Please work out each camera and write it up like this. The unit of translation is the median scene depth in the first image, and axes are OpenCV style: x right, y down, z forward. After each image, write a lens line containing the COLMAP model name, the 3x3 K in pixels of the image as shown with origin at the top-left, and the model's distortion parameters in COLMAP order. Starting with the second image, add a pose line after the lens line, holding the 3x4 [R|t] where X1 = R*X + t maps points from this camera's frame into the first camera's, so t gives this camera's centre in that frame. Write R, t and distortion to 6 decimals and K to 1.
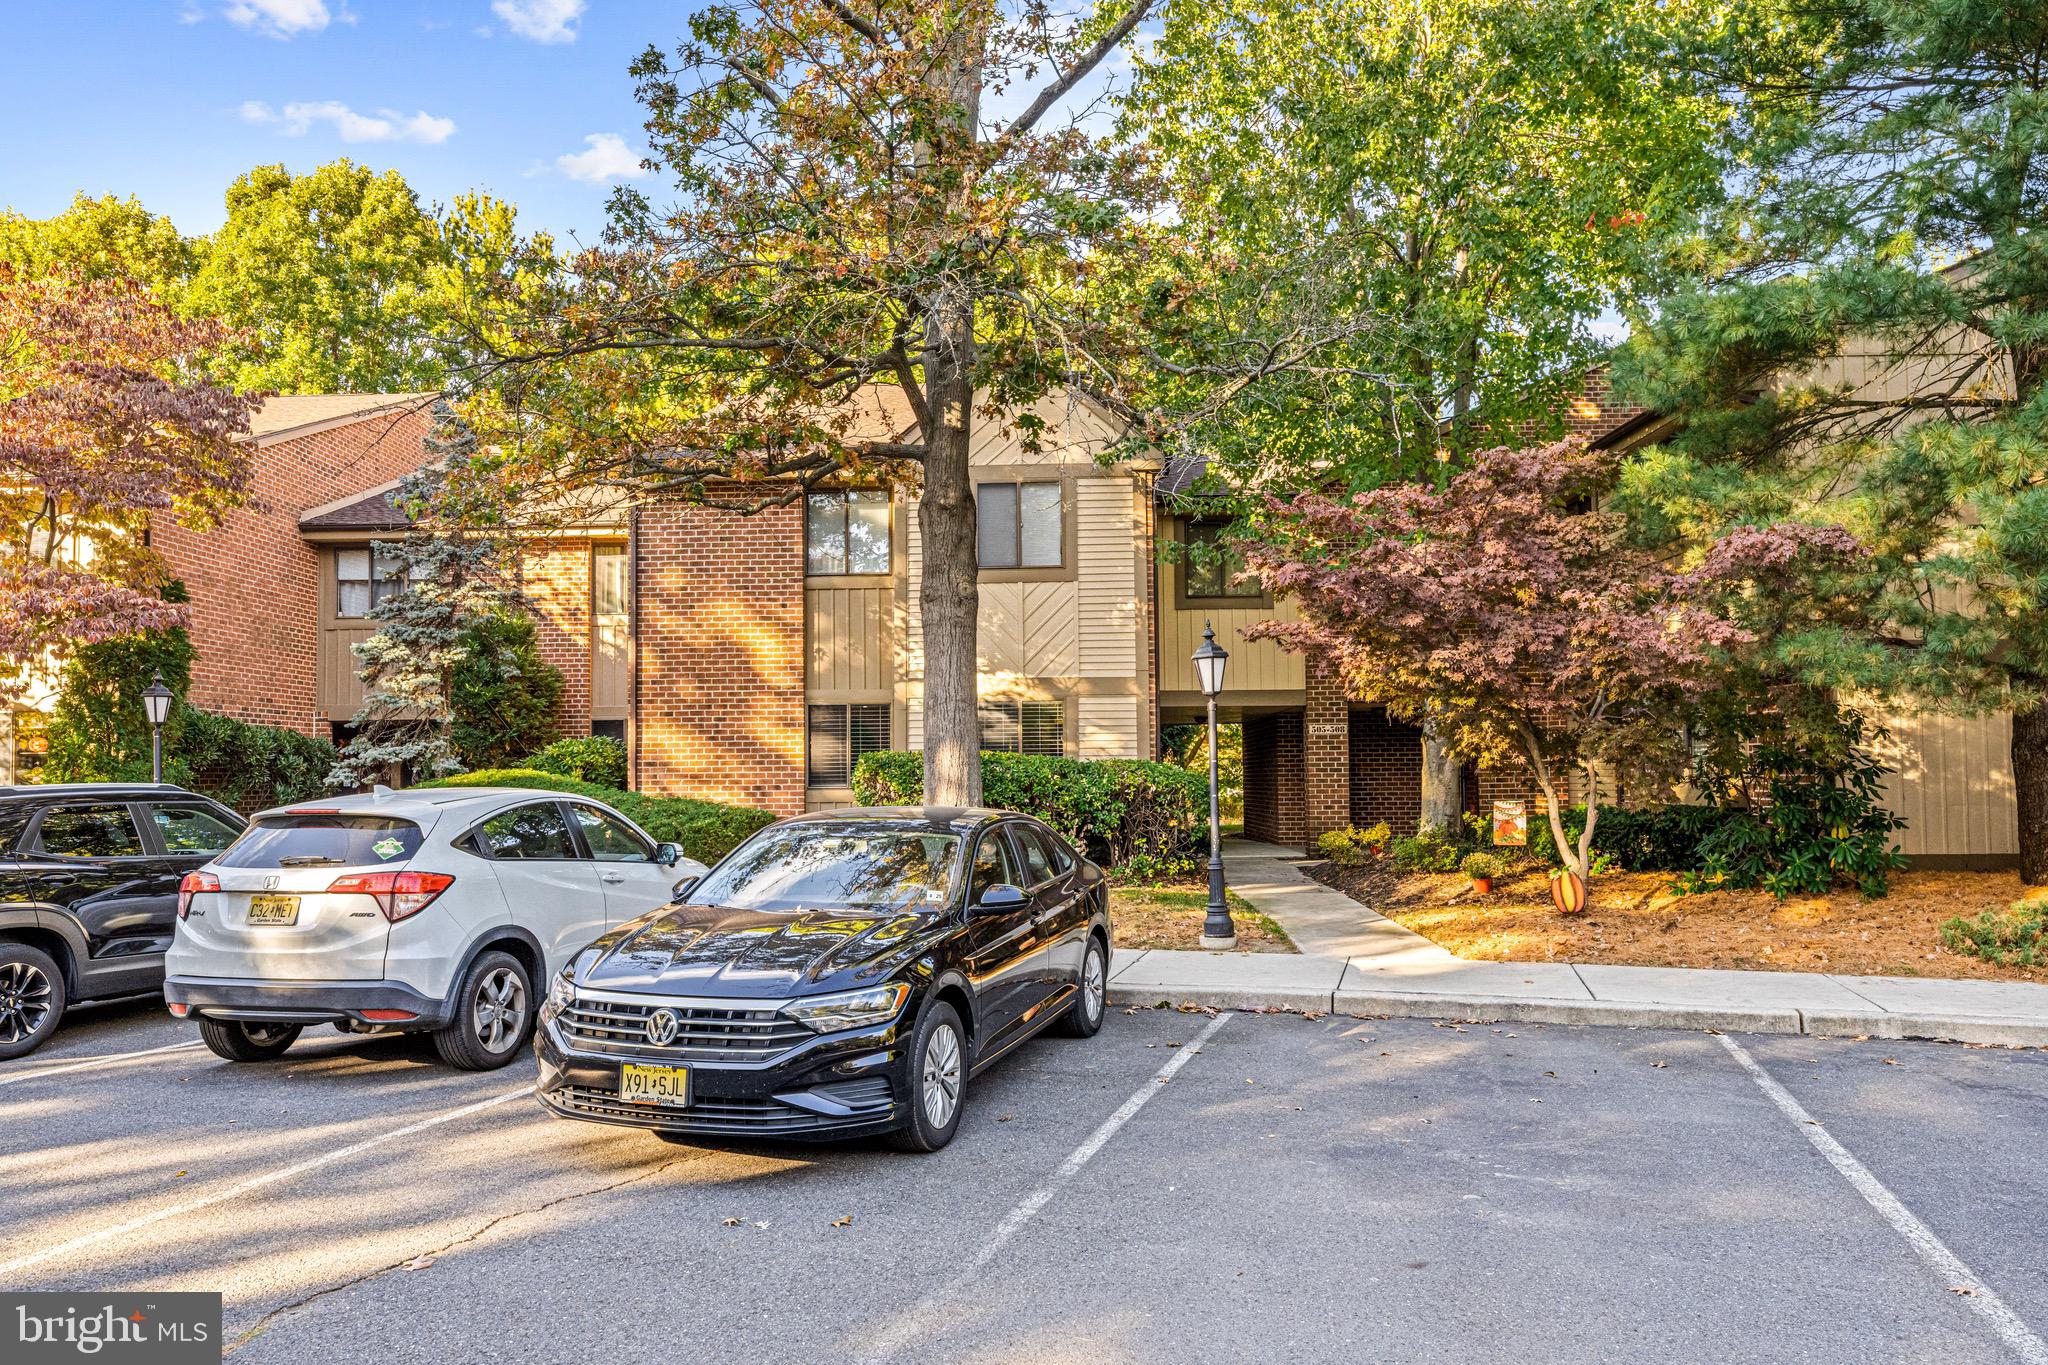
lens RADIAL K [[1354.1, 0, 1021.8], [0, 1354.1, 720.6], [0, 0, 1]] dist [-0.007640, 0.035102]
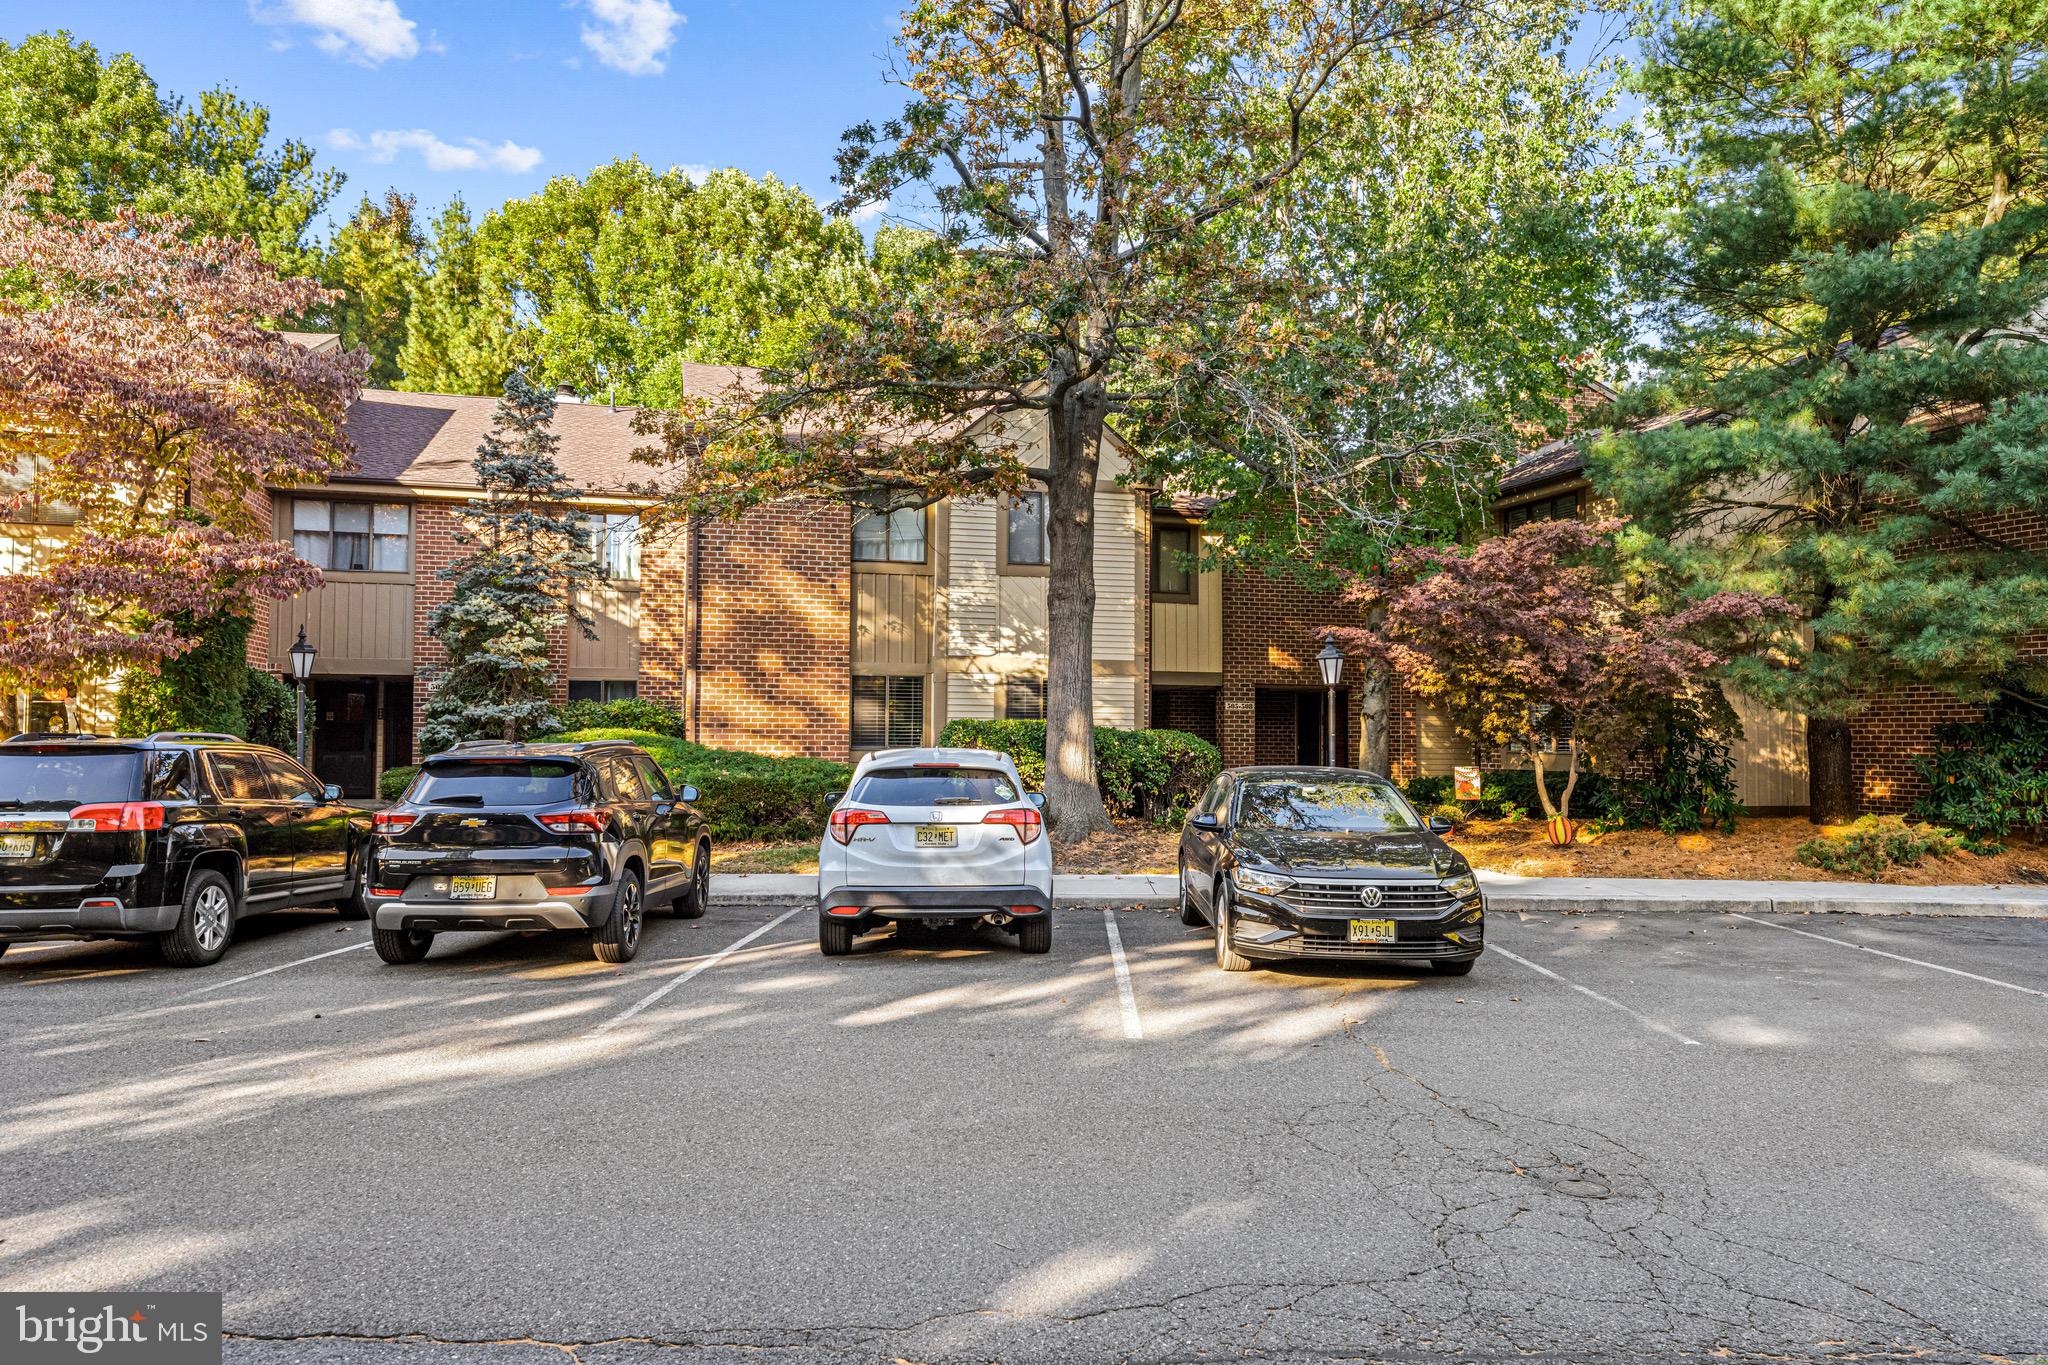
lens RADIAL K [[1405.2, 0, 1024.0], [0, 1405.2, 682.5], [0, 0, 1]] dist [0.008589, 0.001602]
pose [[0.956297, 0.027256, 0.291125, -0.438594], [-0.027603, 0.999615, -0.002916, -0.007403], [-0.291093, -0.005247, 0.956680, -0.194806]]
